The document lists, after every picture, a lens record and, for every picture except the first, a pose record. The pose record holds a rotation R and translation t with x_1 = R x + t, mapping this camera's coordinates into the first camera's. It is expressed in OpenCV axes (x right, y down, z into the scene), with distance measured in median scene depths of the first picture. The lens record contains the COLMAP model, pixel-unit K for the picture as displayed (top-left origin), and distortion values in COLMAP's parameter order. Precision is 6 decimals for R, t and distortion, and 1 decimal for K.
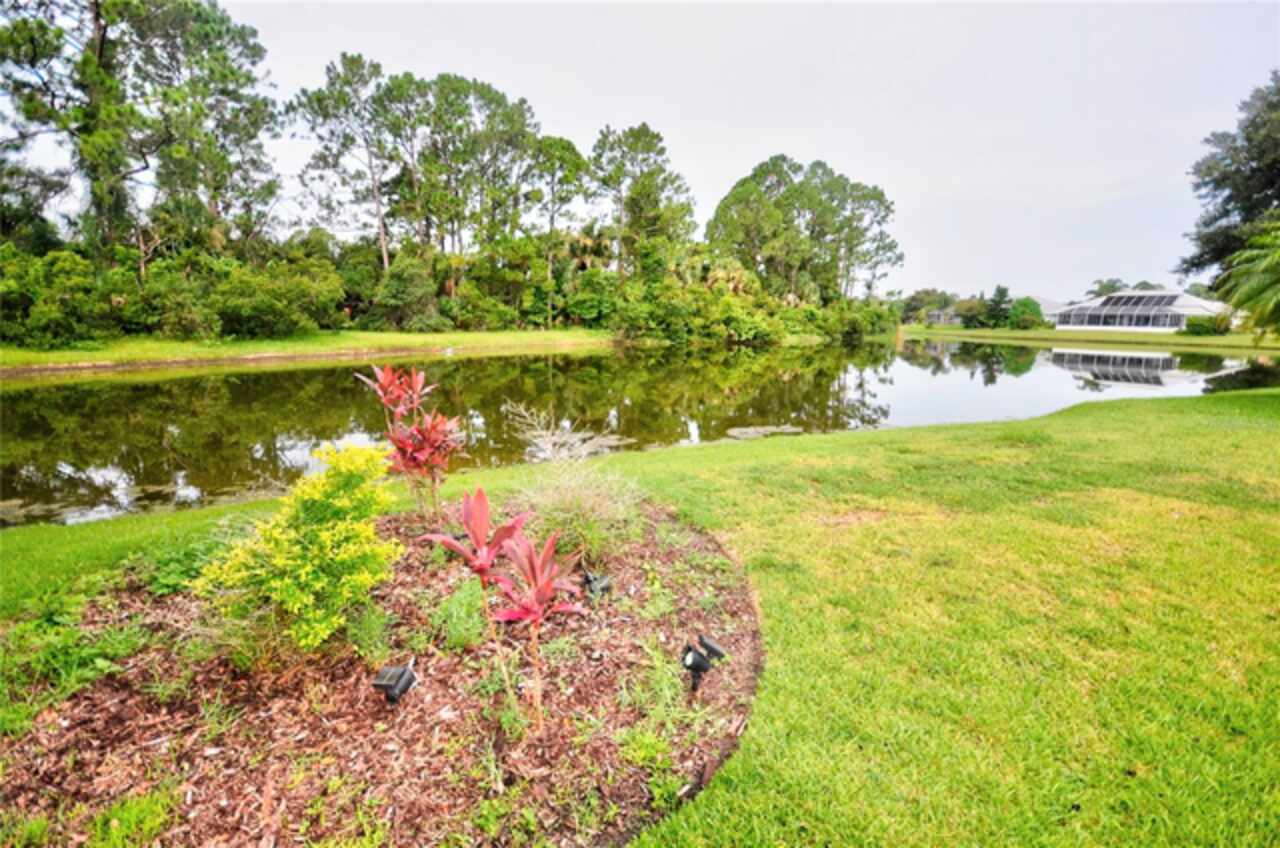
lens RADIAL K [[598.8, 0, 638.2], [0, 598.8, 426.7], [0, 0, 1]] dist [-0.002803, -0.000983]
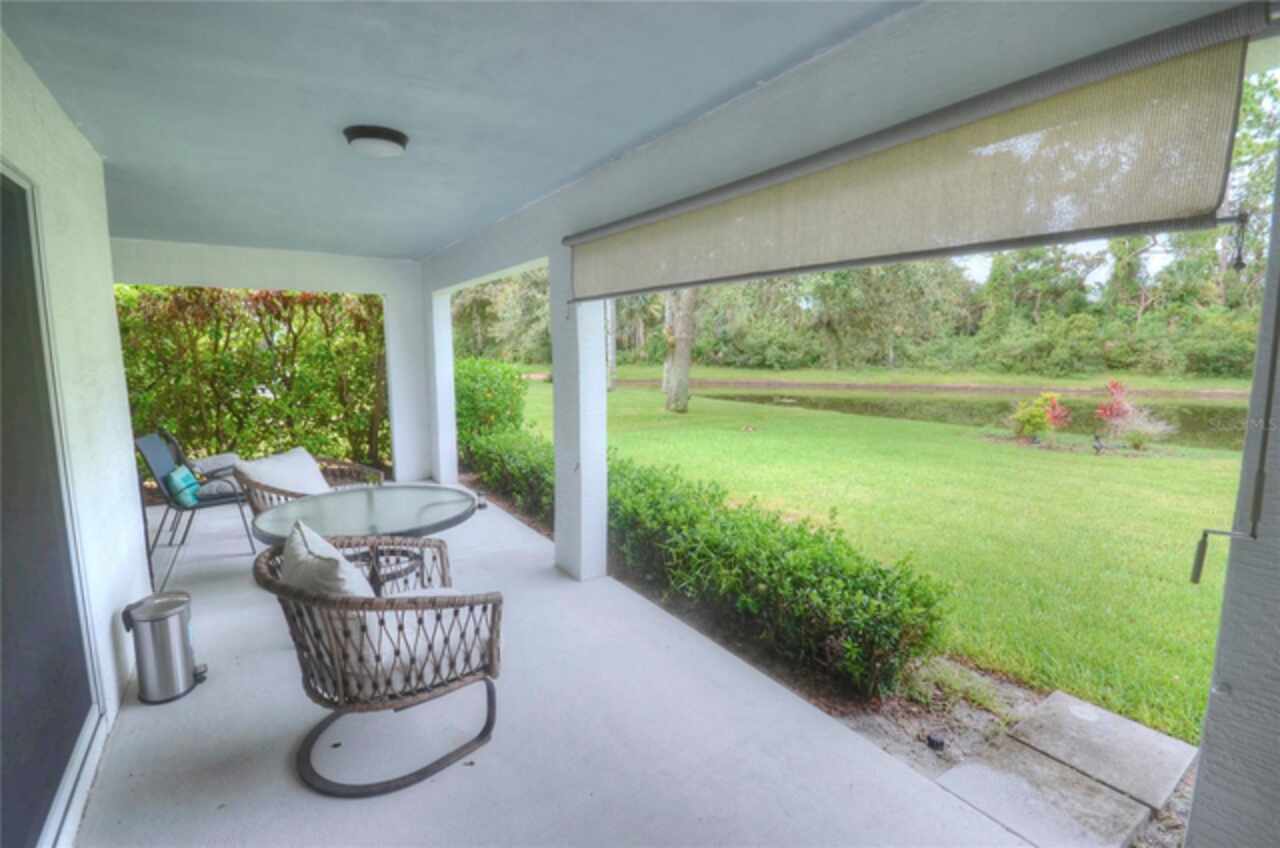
lens RADIAL K [[598.8, 0, 637.4], [0, 598.8, 427.7], [0, 0, 1]] dist [-0.002803, -0.000983]
pose [[0.154268, 0.117399, -0.981029, 0.324357], [-0.180280, 0.979592, 0.088878, 0.046729], [0.971442, 0.163149, 0.172285, -0.255836]]
